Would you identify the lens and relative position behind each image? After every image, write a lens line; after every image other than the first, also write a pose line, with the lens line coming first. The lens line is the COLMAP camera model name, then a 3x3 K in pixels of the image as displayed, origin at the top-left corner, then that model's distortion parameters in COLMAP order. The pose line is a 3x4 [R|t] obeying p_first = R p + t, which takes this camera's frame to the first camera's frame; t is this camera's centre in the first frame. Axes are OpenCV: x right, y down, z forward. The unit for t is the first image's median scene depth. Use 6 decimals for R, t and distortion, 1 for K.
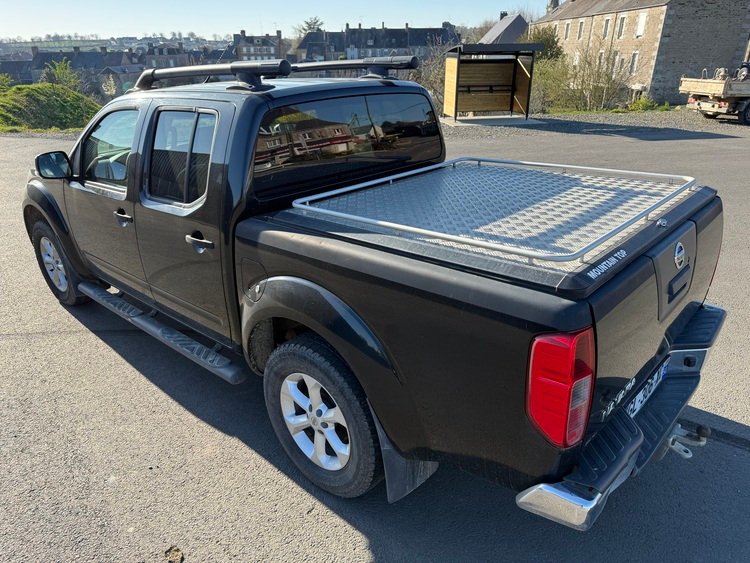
lens RADIAL K [[530.3, 0, 379.2], [0, 530.3, 282.7], [0, 0, 1]] dist [0.042236, -0.041268]
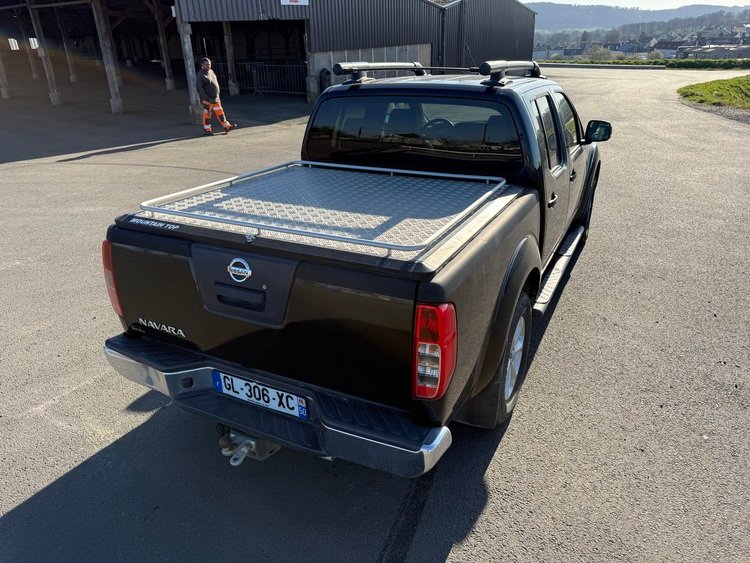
lens RADIAL K [[530.3, 0, 379.2], [0, 530.3, 282.7], [0, 0, 1]] dist [0.042236, -0.041268]
pose [[0.278902, 0.409614, -0.868579, 1.839744], [-0.362882, 0.882361, 0.299592, -0.527090], [0.889118, 0.231635, 0.394734, 0.957292]]
